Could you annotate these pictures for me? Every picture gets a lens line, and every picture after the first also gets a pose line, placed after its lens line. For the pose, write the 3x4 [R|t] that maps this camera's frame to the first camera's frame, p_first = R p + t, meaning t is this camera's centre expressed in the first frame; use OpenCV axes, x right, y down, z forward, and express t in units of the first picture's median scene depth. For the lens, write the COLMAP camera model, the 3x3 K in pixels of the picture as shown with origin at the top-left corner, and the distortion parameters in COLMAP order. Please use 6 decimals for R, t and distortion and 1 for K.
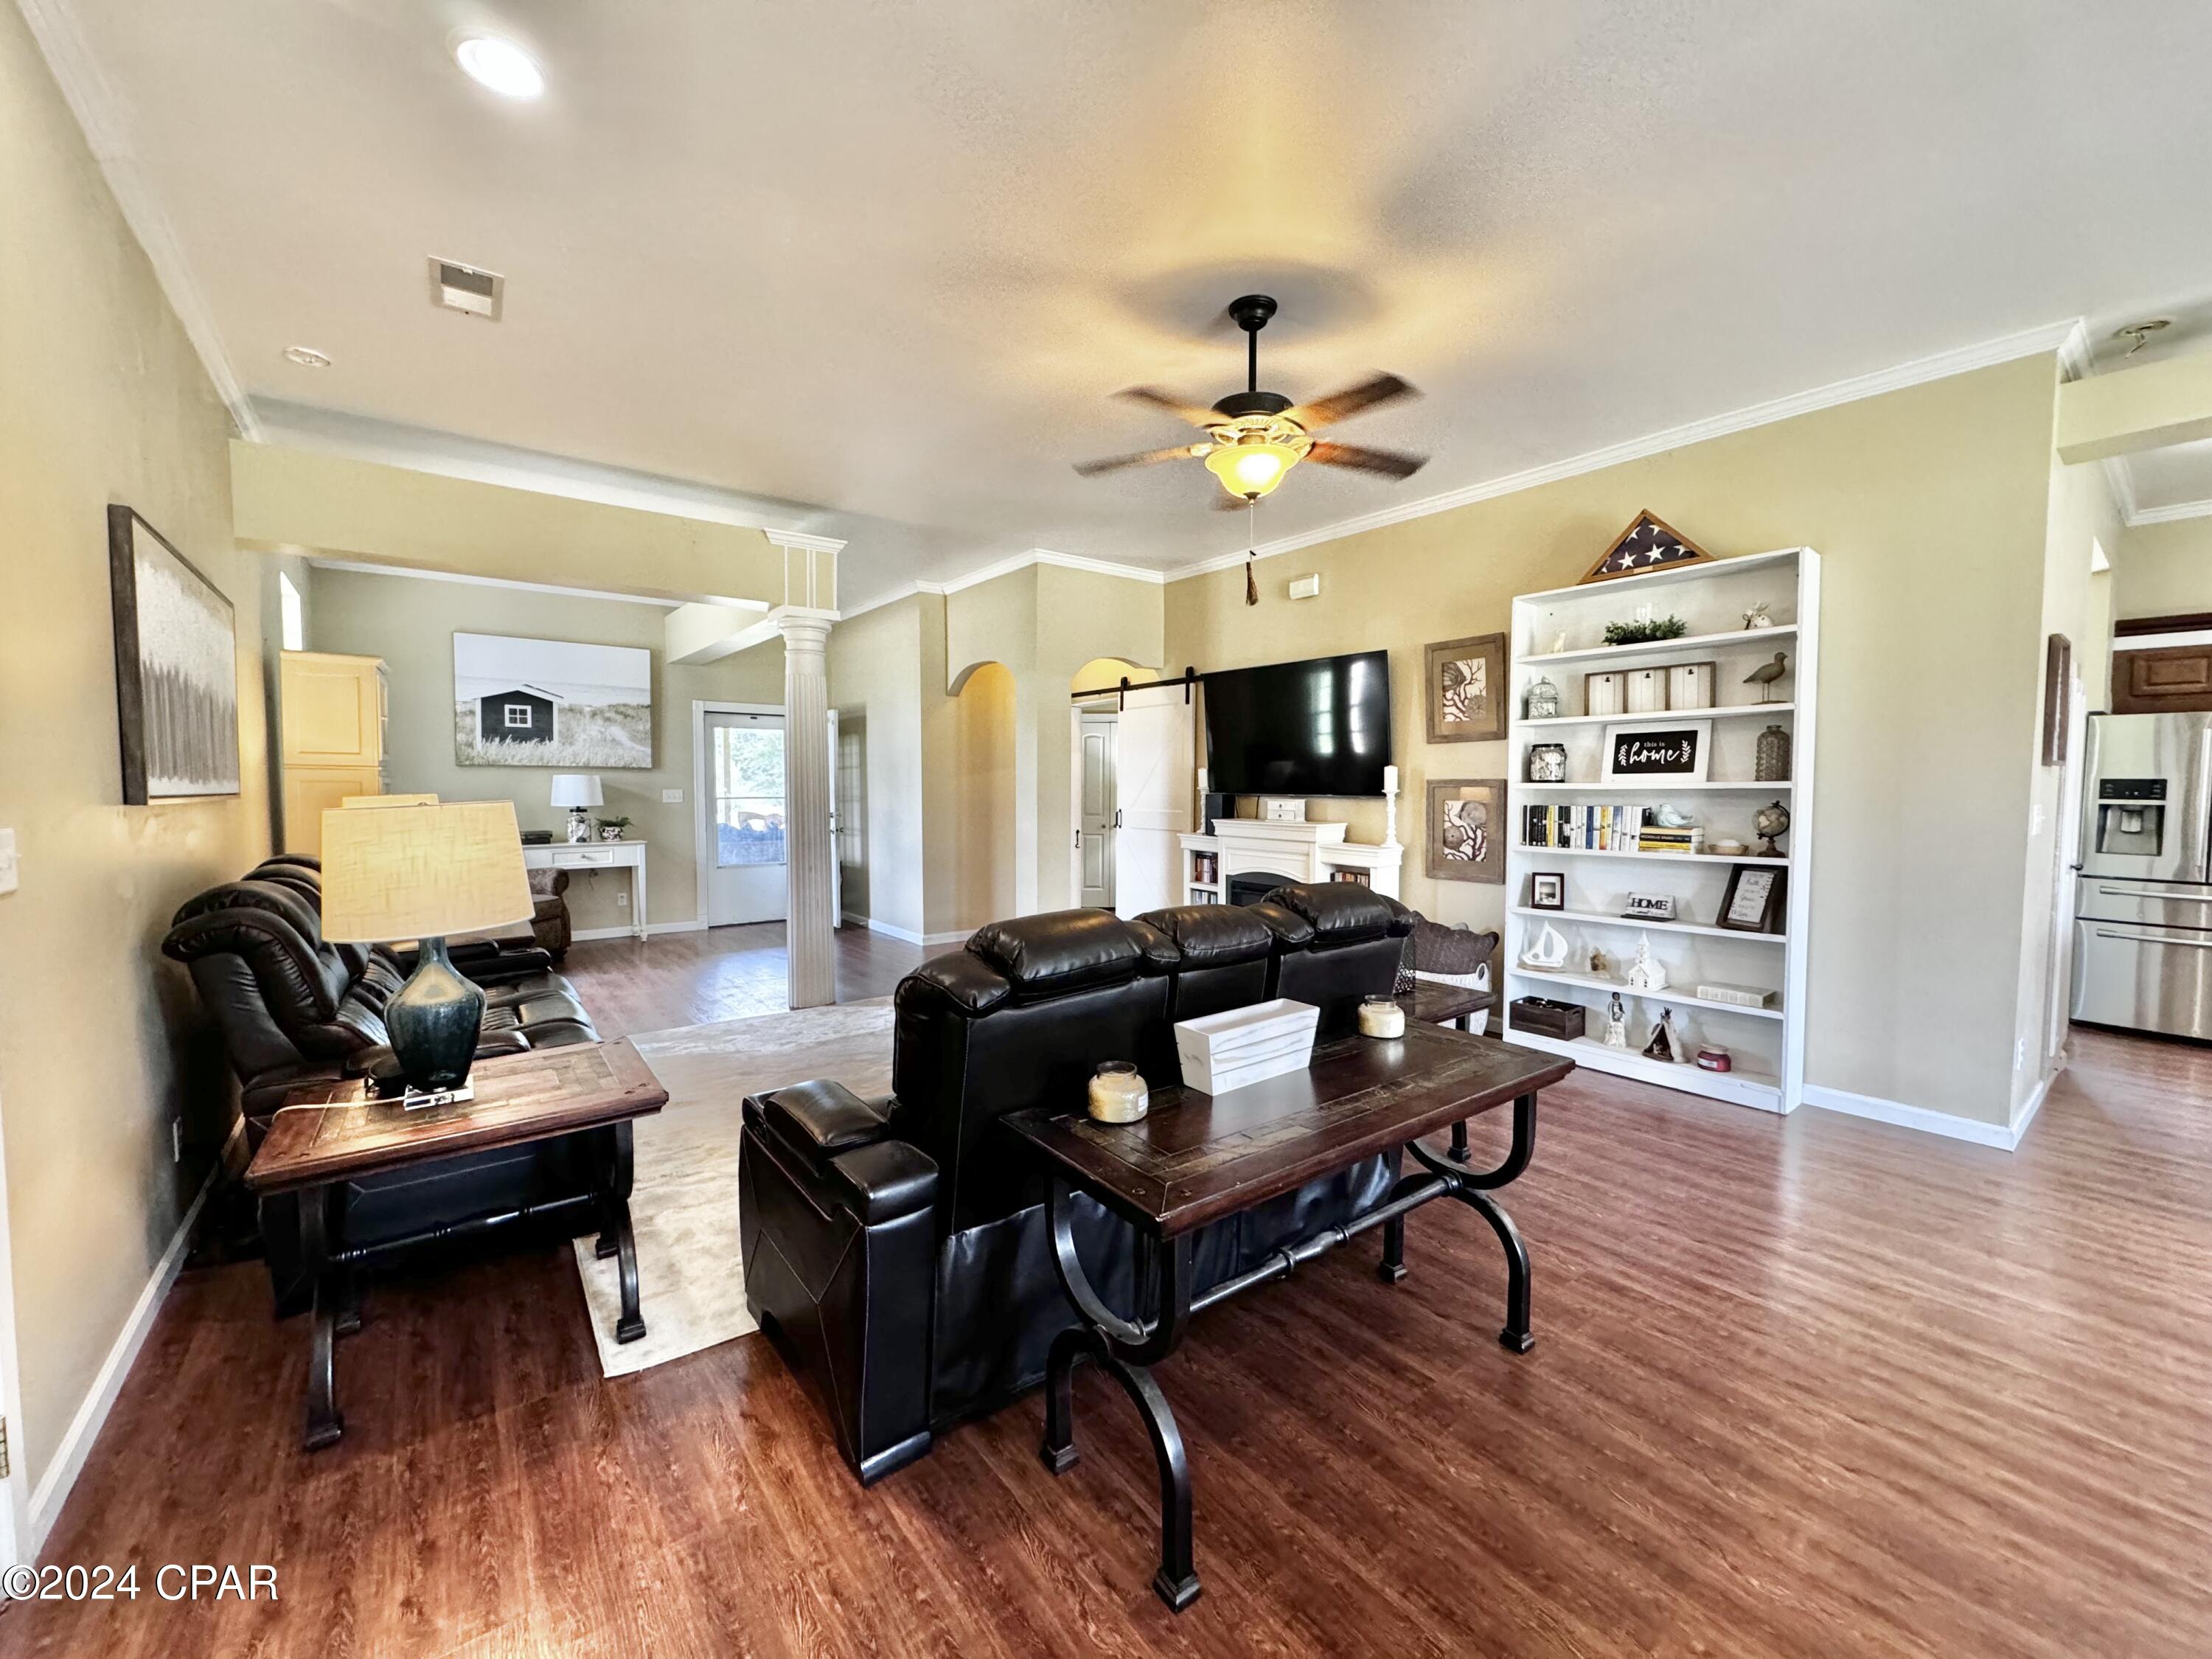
lens RADIAL K [[877.4, 0, 1114.2], [0, 877.4, 816.2], [0, 0, 1]] dist [-0.000573, 0.000119]
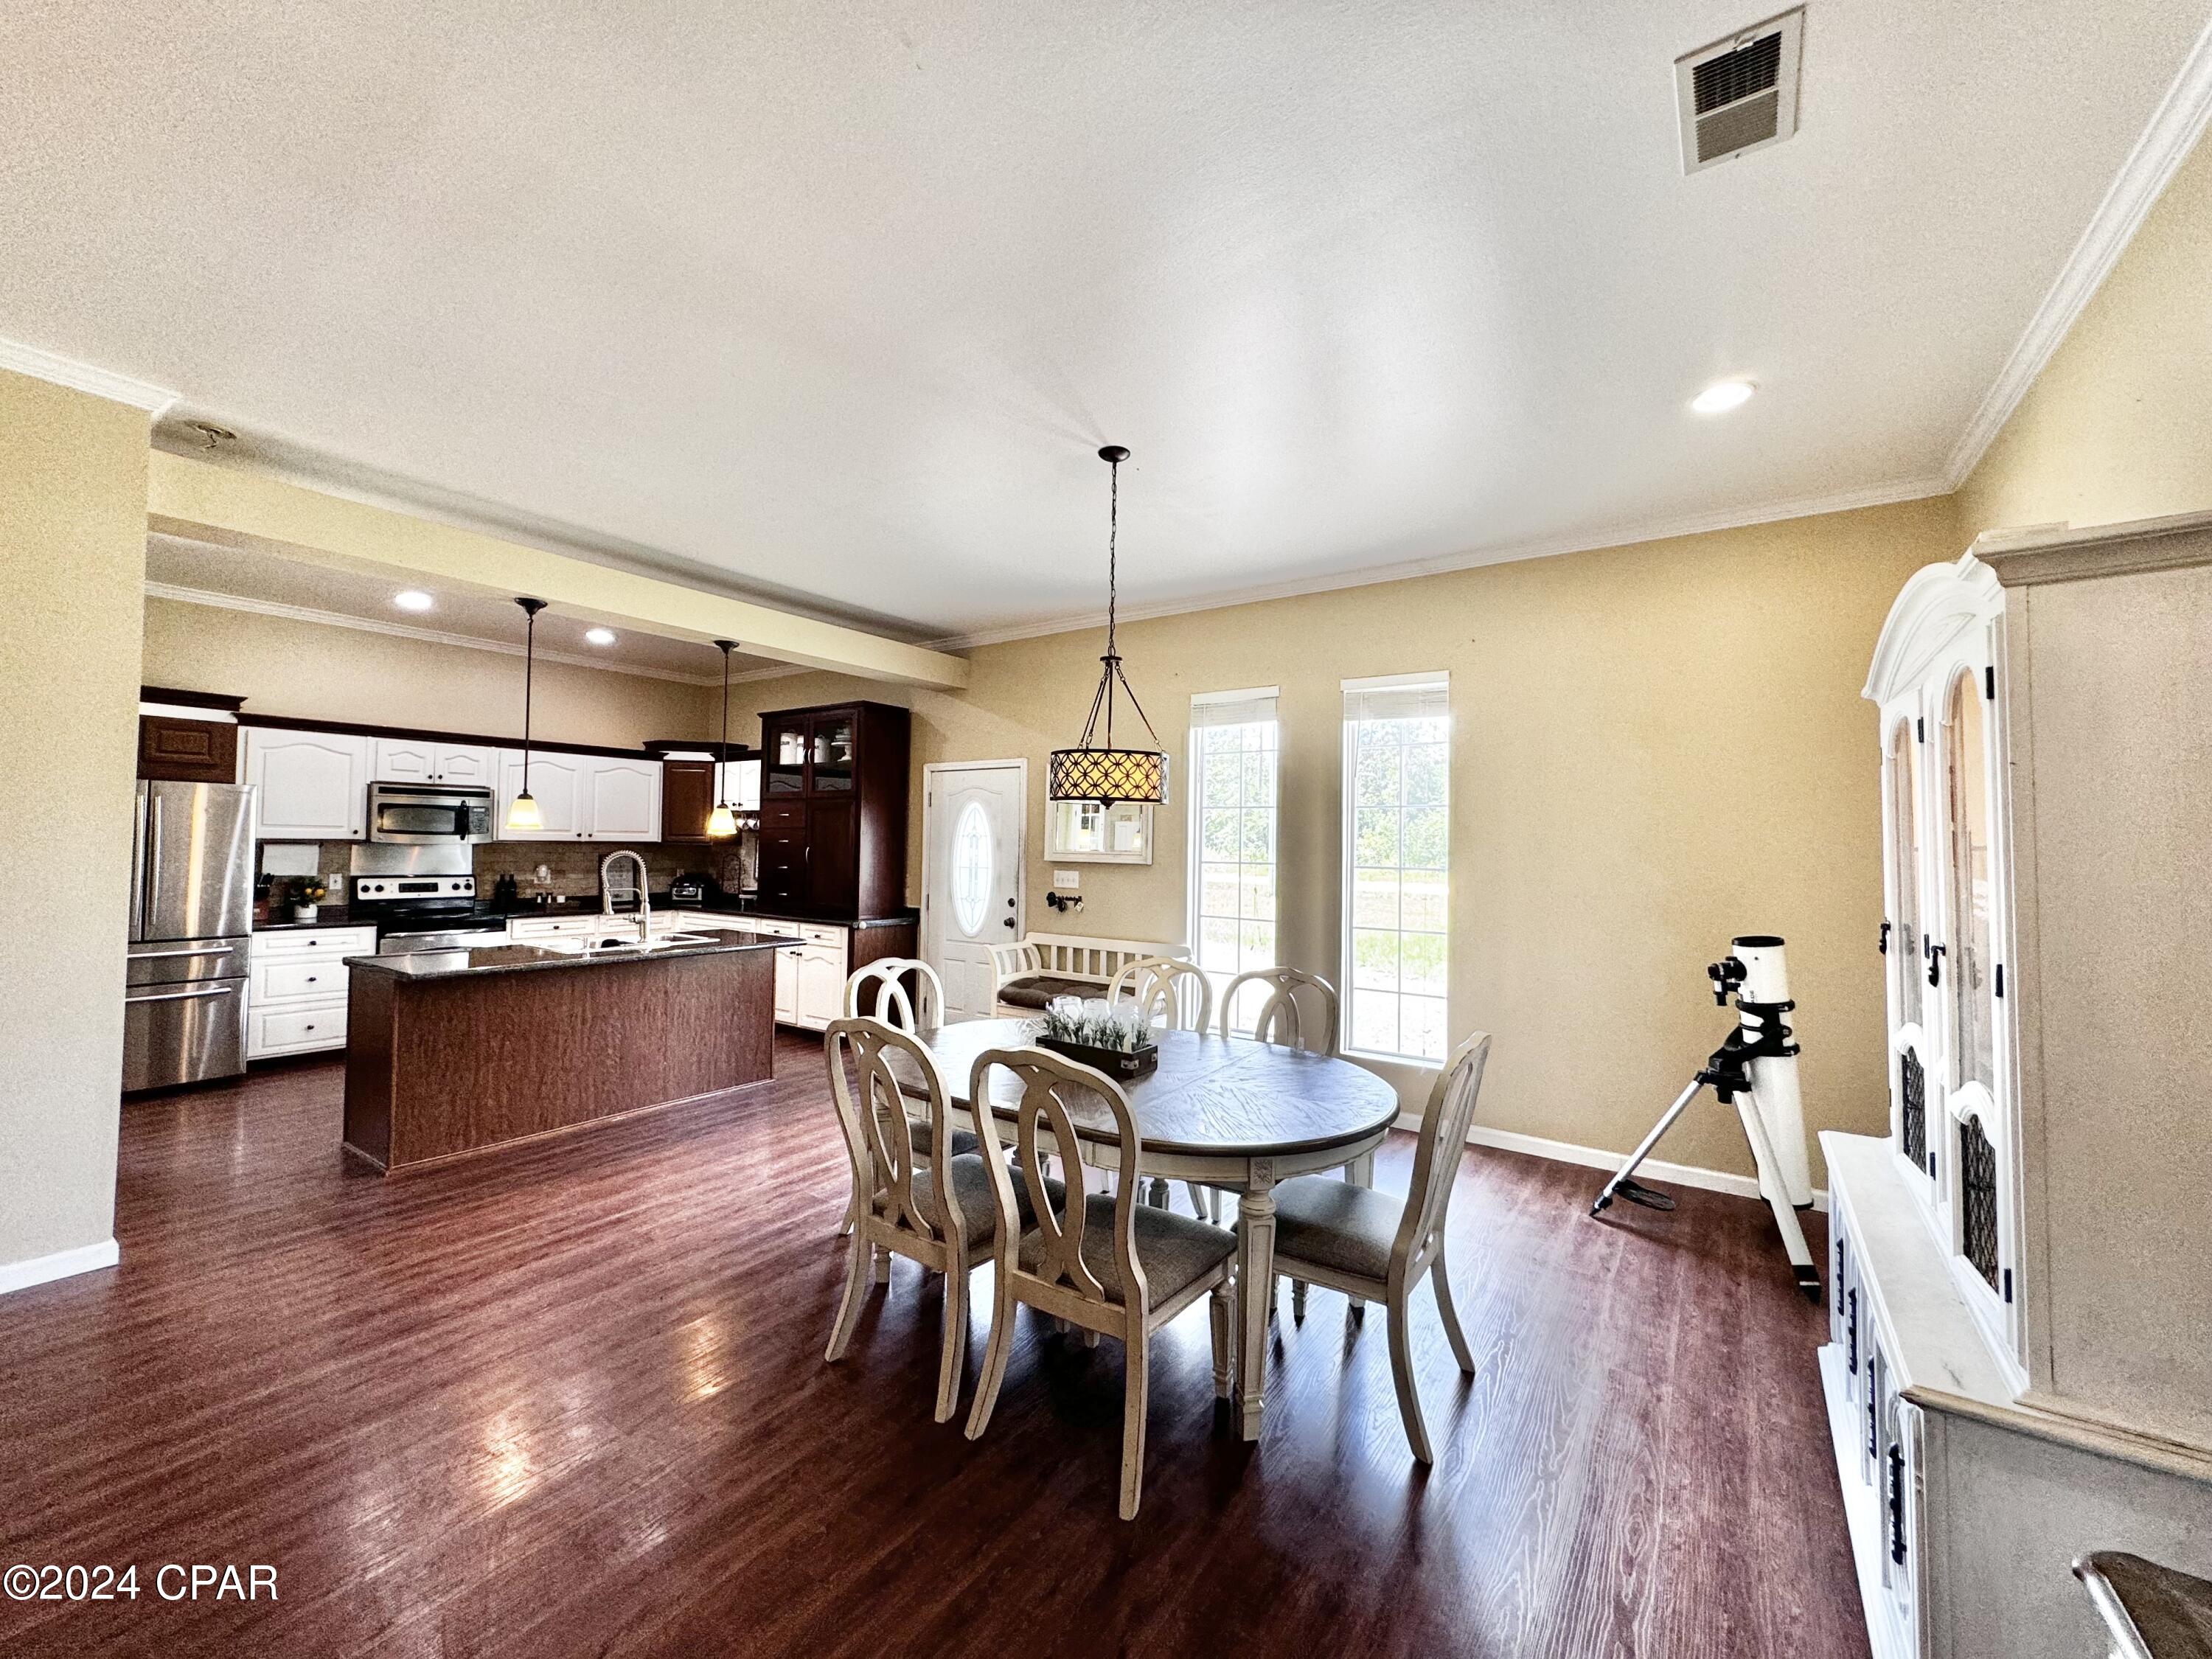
lens RADIAL K [[877.4, 0, 1109.7], [0, 877.4, 825.5], [0, 0, 1]] dist [-0.000573, 0.000119]
pose [[-0.293492, 0.010975, 0.955898, -0.106415], [0.023739, 0.999709, -0.004189, -0.030219], [-0.955667, 0.021463, -0.293668, 0.184909]]
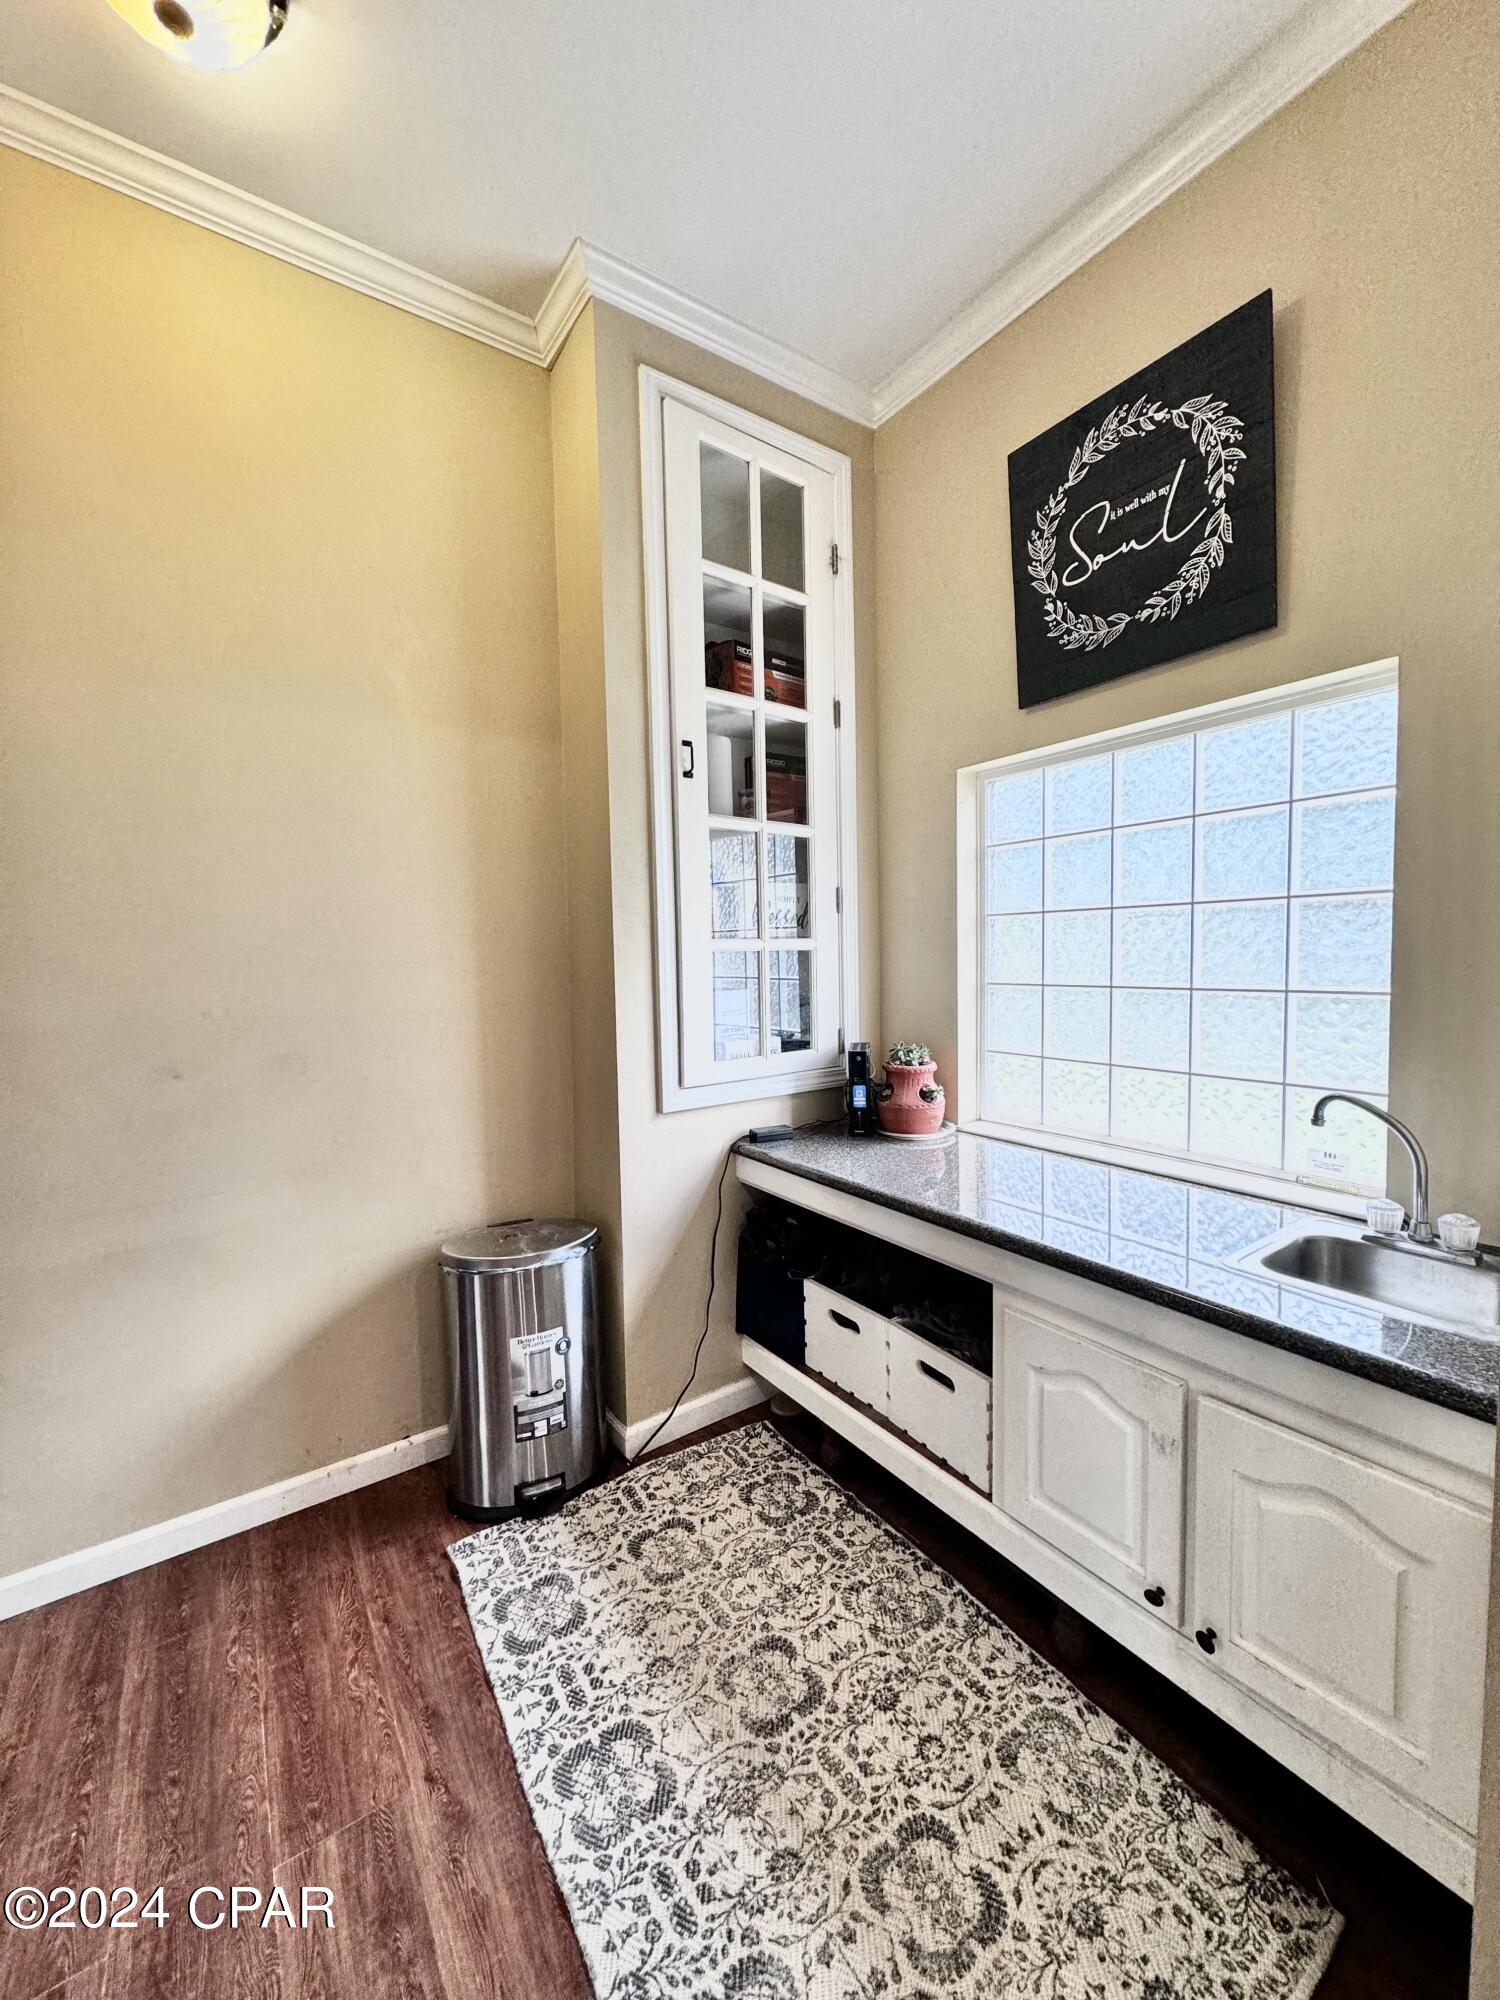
lens RADIAL K [[793.3, 0, 759.8], [0, 793.3, 1005.0], [0, 0, 1]] dist [-0.000573, 0.000119]
pose [[0.998113, -0.019800, -0.058120, 1.015811], [0.020993, 0.999580, 0.019993, -0.021374], [0.057699, -0.021175, 0.998109, 0.899469]]
